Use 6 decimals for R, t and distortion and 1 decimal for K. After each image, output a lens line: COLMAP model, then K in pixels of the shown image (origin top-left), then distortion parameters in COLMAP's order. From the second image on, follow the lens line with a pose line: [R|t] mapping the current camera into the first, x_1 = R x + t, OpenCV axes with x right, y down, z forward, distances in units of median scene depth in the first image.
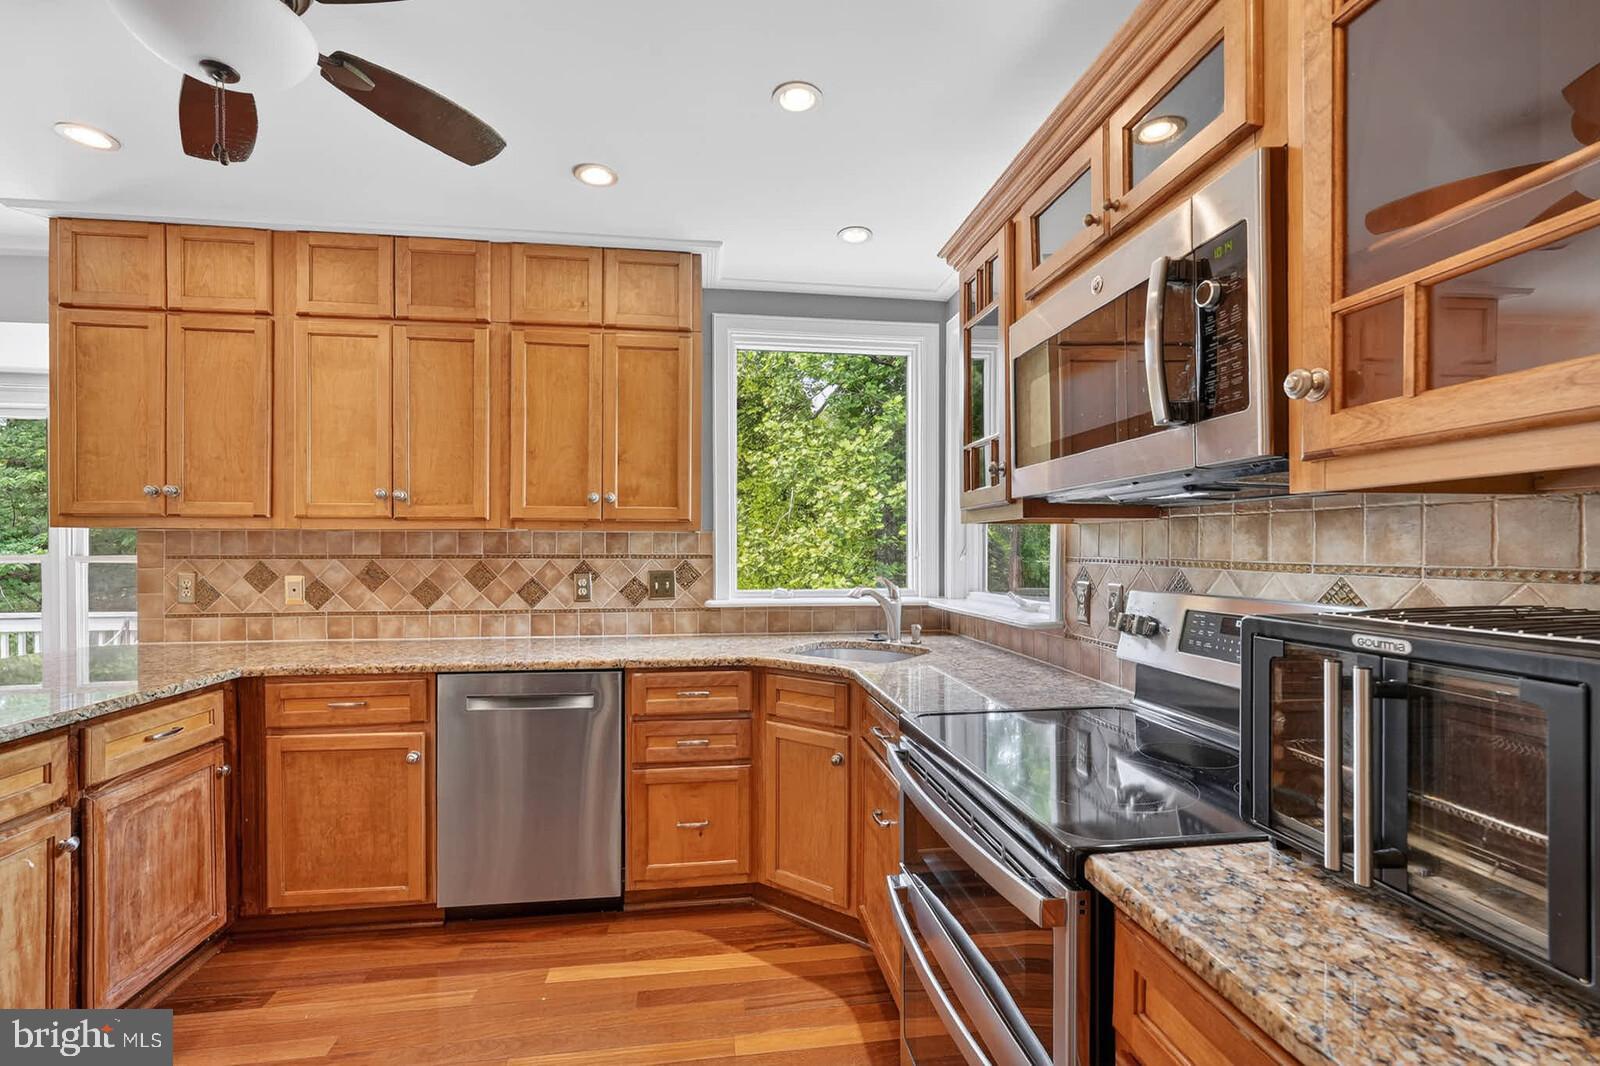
lens RADIAL K [[710.4, 0, 790.5], [0, 710.4, 549.1], [0, 0, 1]] dist [-0.009765, 0.003128]
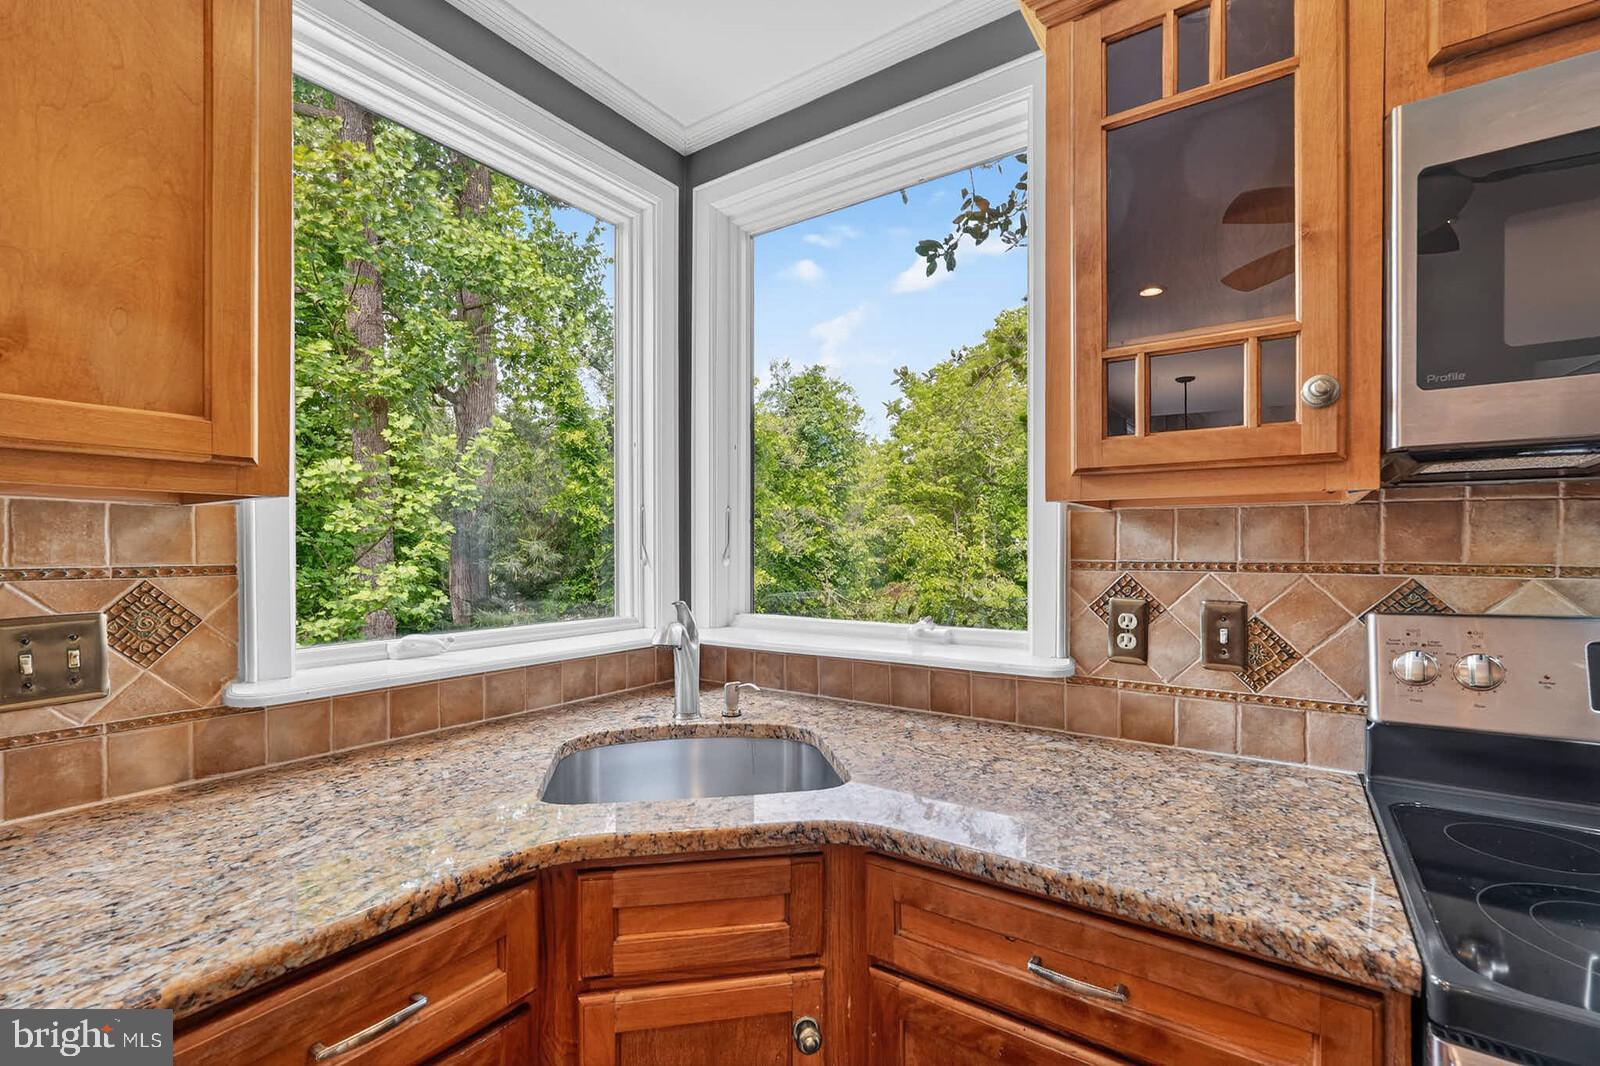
lens RADIAL K [[710.4, 0, 799.4], [0, 710.4, 546.5], [0, 0, 1]] dist [-0.009765, 0.003128]
pose [[0.674645, 0.000642, 0.738142, -0.204293], [0.001895, 0.999995, -0.002602, -0.000648], [-0.738140, 0.003154, 0.674640, 0.567401]]
